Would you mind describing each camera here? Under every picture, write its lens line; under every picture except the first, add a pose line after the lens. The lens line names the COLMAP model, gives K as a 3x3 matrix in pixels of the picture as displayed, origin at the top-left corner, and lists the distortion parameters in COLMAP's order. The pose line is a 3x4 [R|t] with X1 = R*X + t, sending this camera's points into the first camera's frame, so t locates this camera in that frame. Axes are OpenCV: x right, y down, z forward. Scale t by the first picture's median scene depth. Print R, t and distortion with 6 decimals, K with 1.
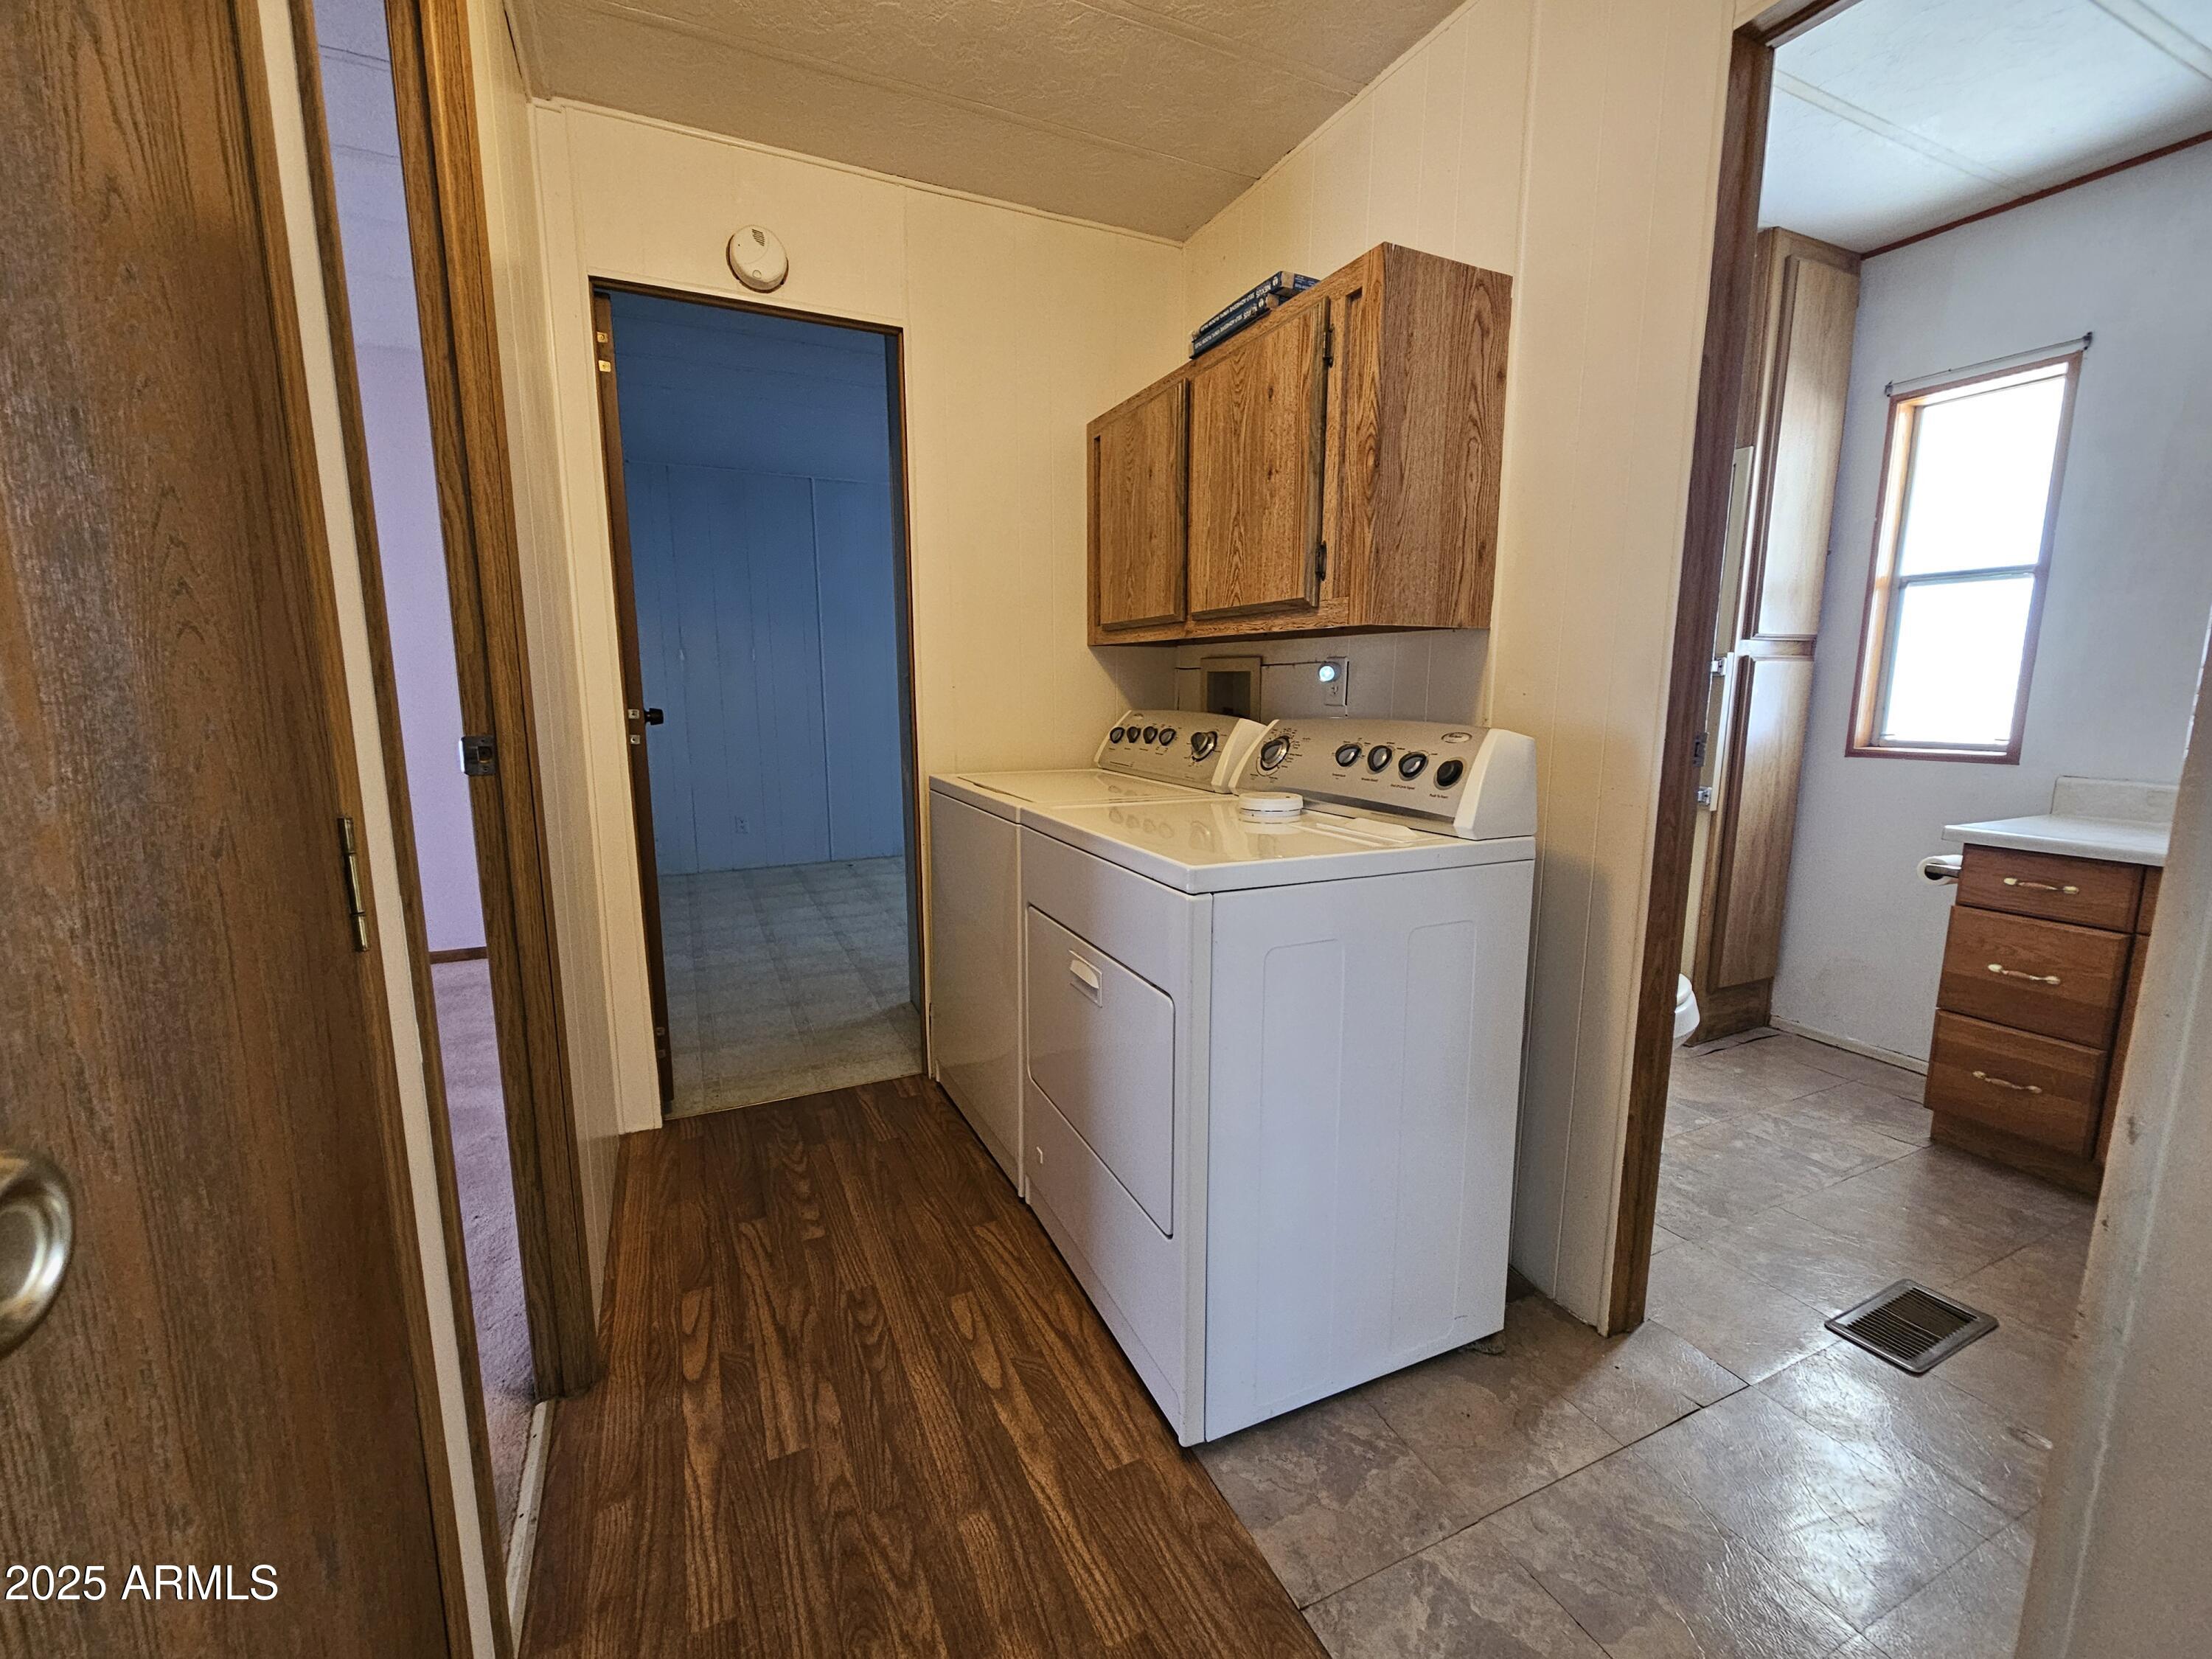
lens RADIAL K [[910.6, 0, 1101.2], [0, 910.6, 828.8], [0, 0, 1]] dist [0.000155, 0.000842]
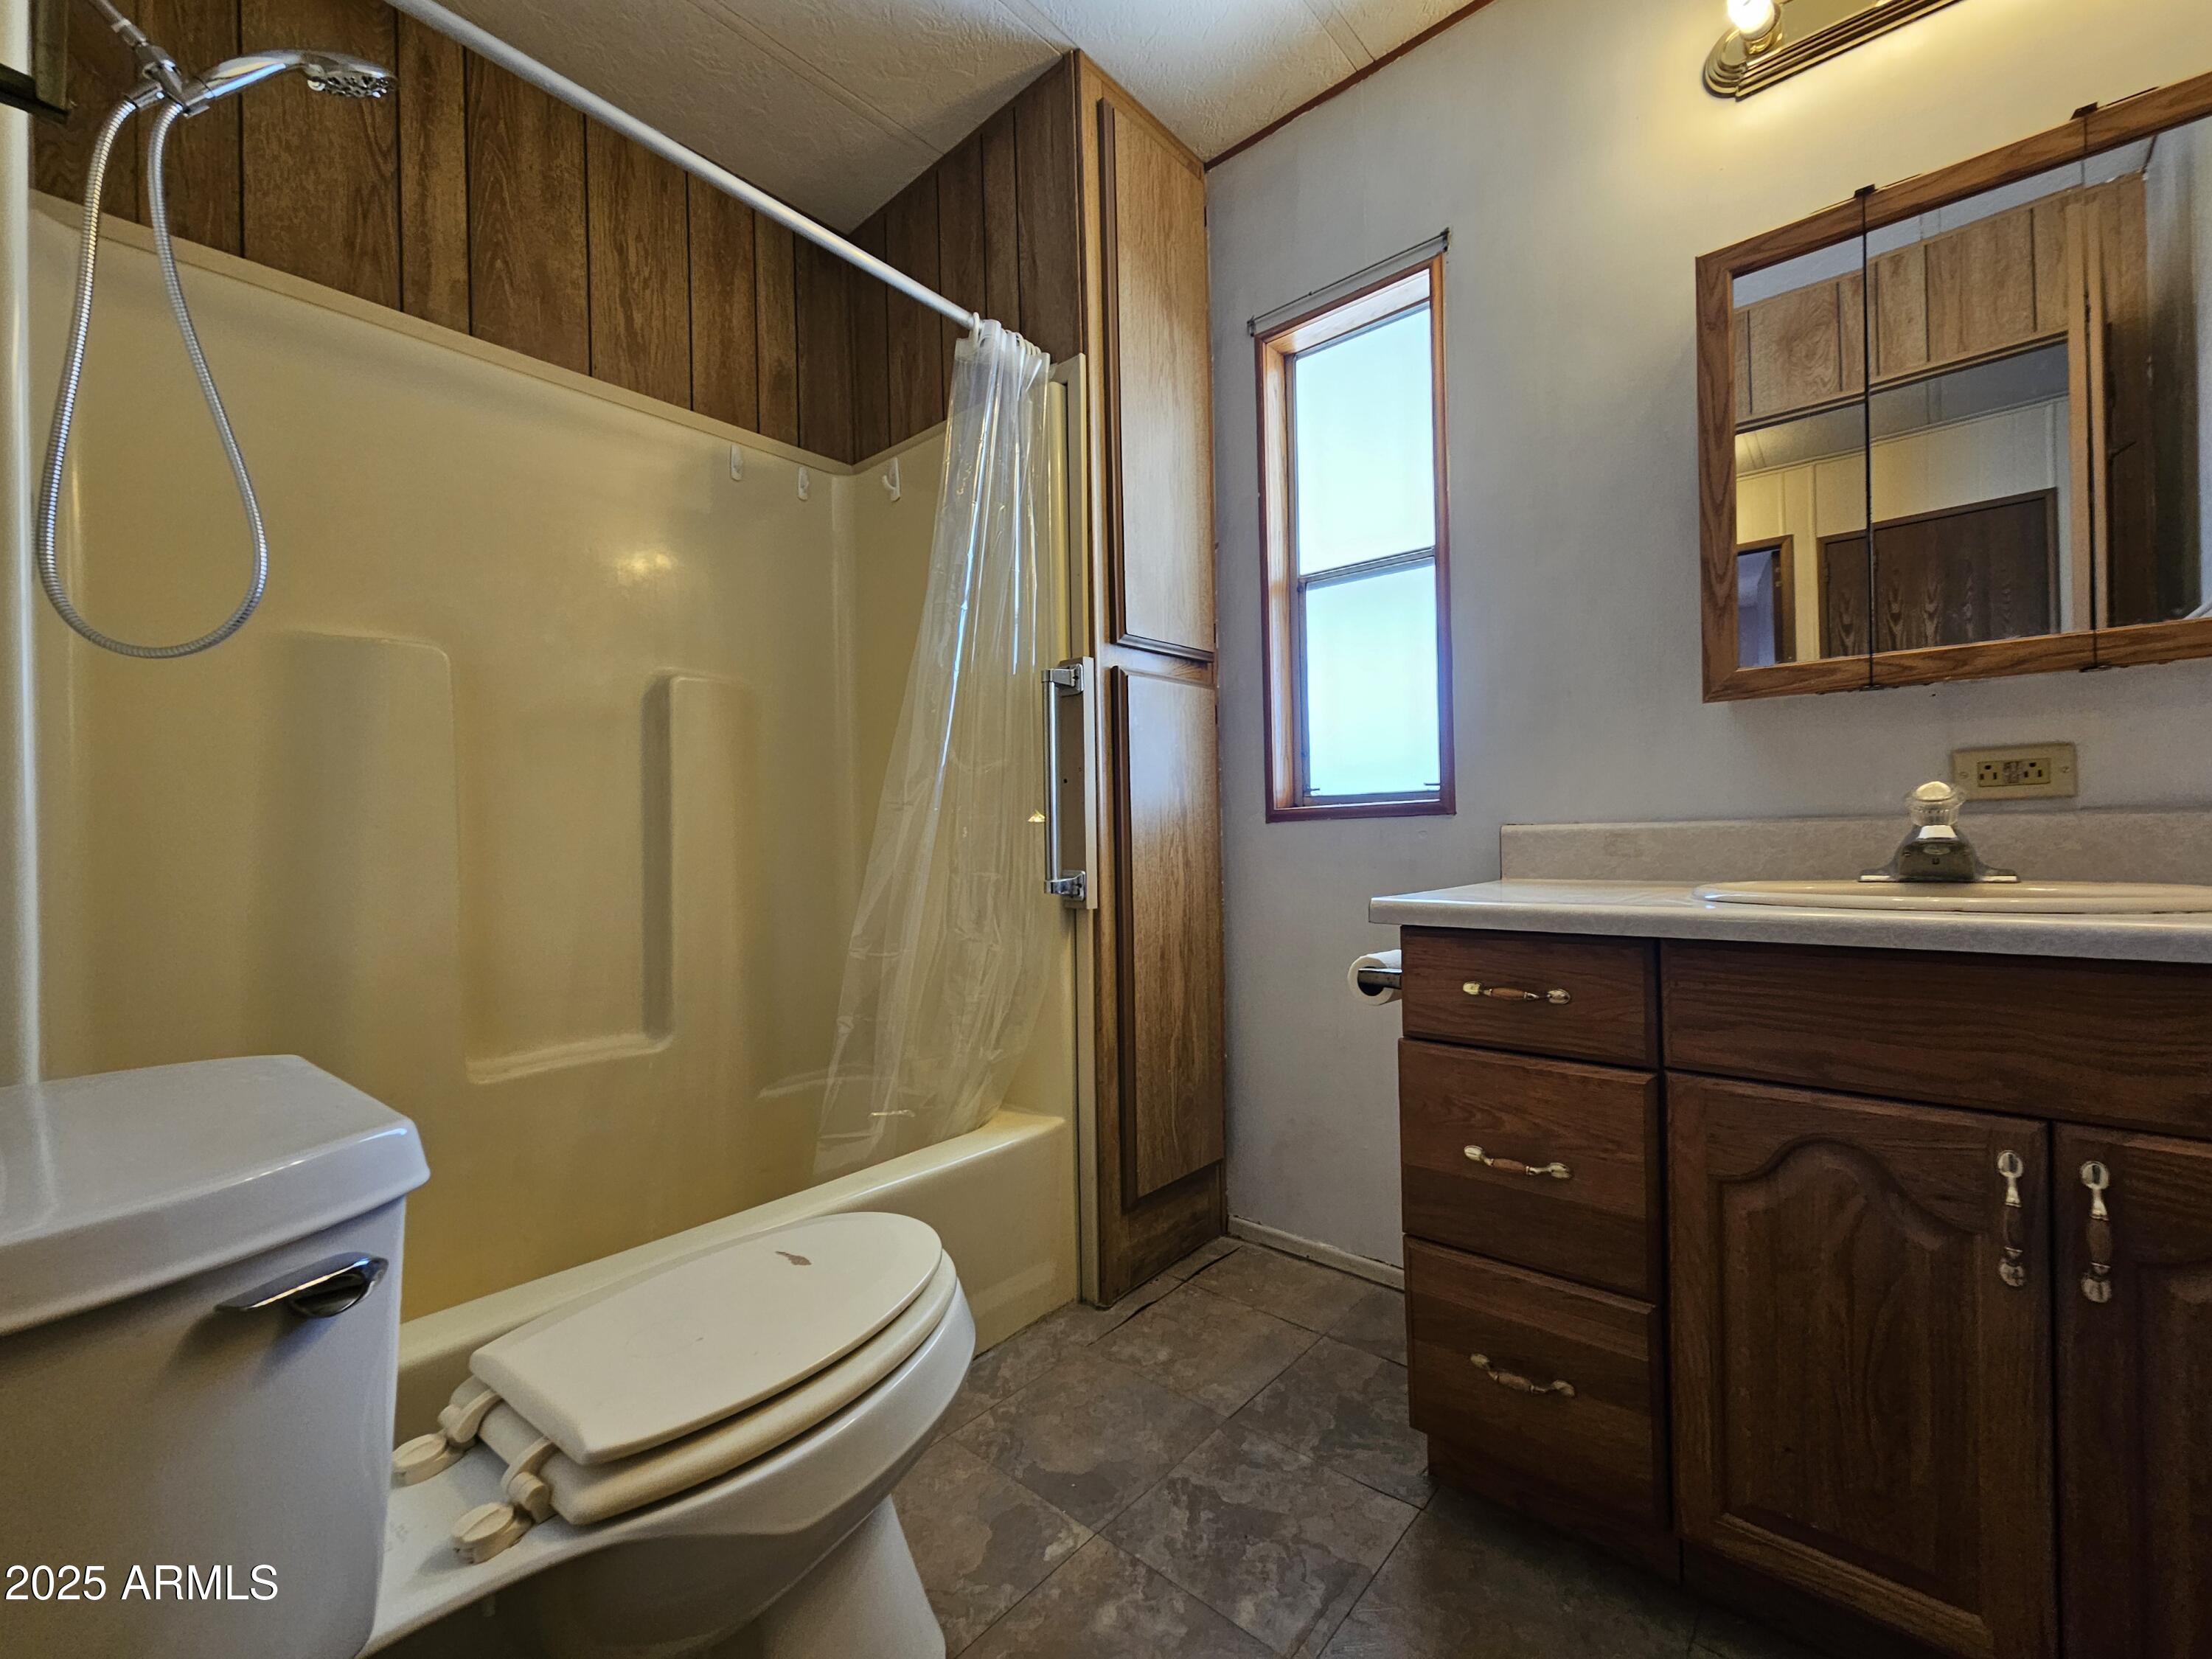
lens RADIAL K [[910.6, 0, 1101.2], [0, 910.6, 828.8], [0, 0, 1]] dist [0.000155, 0.000842]
pose [[0.914418, -0.017113, 0.404408, 0.447393], [0.084163, 0.985308, -0.148609, 0.020047], [-0.395924, 0.169927, 0.902424, 0.450427]]
